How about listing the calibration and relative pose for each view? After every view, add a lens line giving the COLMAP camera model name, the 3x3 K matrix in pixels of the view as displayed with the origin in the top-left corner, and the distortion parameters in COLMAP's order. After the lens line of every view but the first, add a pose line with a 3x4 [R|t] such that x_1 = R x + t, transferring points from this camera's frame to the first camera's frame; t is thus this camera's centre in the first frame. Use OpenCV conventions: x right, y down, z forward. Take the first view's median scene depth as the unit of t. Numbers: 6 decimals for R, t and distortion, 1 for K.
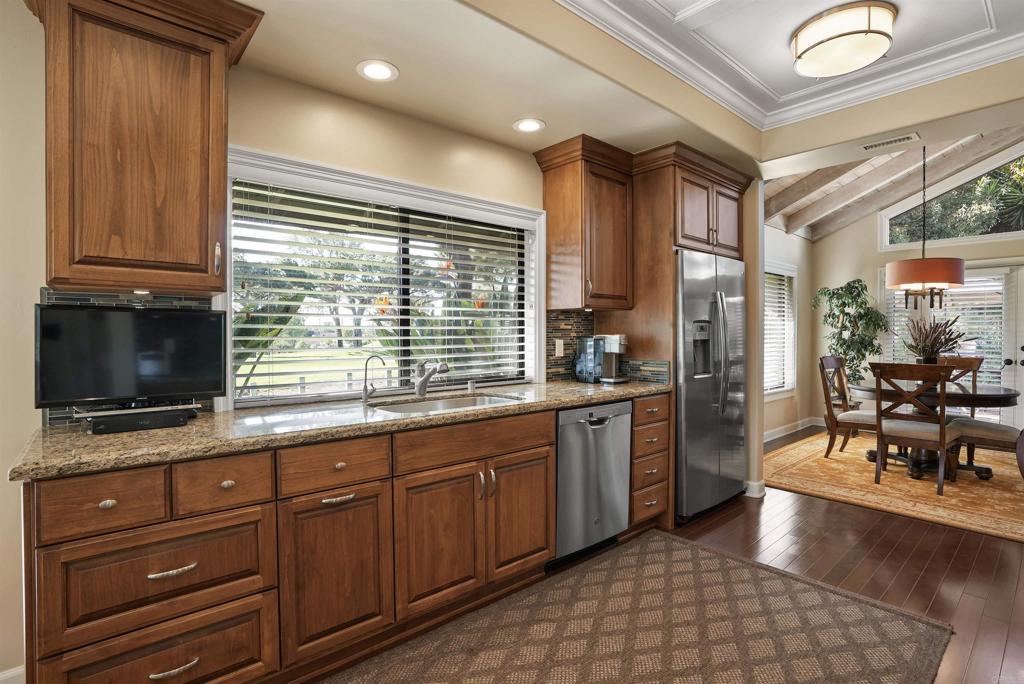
lens RADIAL K [[508.1, 0, 512.0], [0, 508.1, 342.0], [0, 0, 1]] dist [-0.063493, 0.033346]
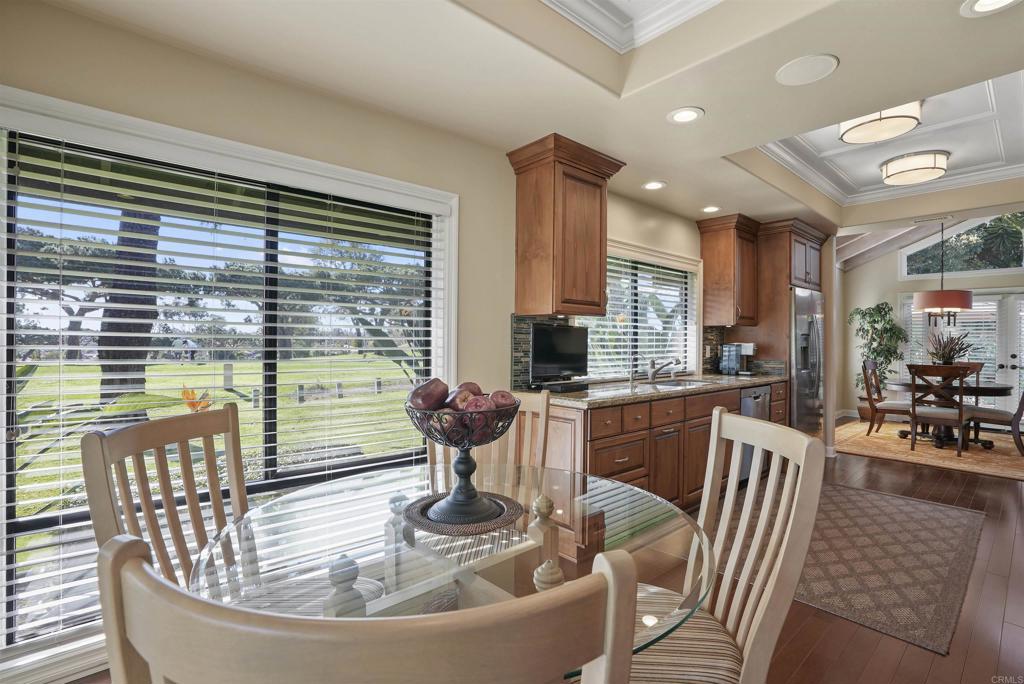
lens RADIAL K [[483.0, 0, 512.0], [0, 483.0, 342.0], [0, 0, 1]] dist [-0.074532, 0.032900]
pose [[0.999921, 0.010570, -0.006748, -0.400108], [-0.010662, 0.999849, -0.013737, 0.007778], [0.006601, 0.013808, 0.999883, -0.336218]]
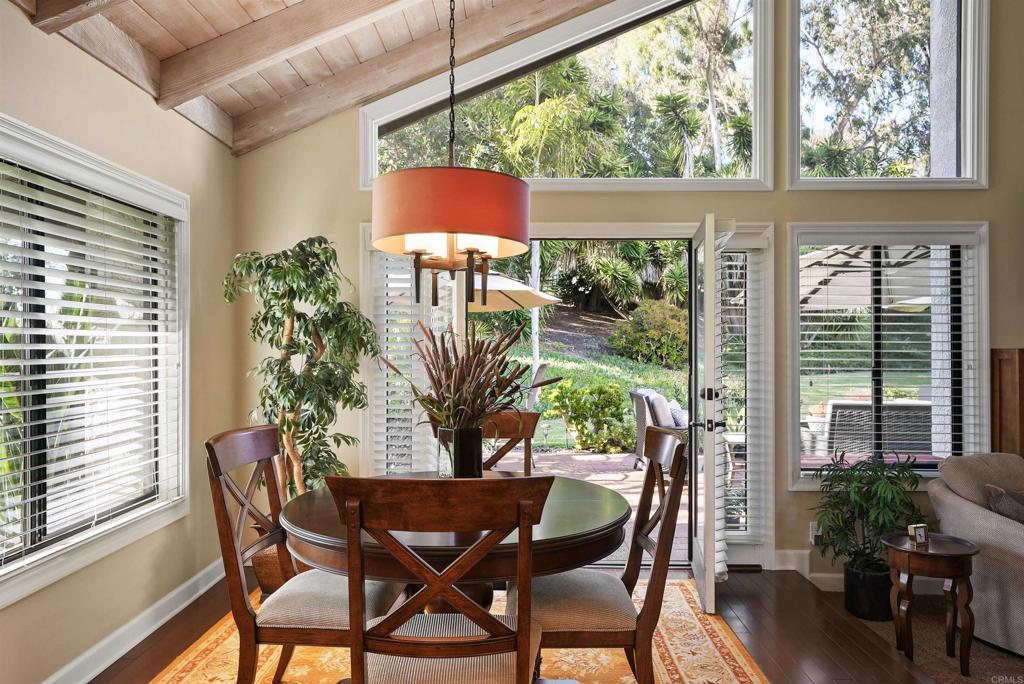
lens RADIAL K [[731.2, 0, 512.0], [0, 731.2, 342.0], [0, 0, 1]] dist [-0.053161, 0.000080]
pose [[0.673699, 0.005536, 0.738985, 0.494529], [0.012871, 0.999732, -0.019223, -0.028211], [-0.738893, 0.022462, 0.673448, 0.650898]]
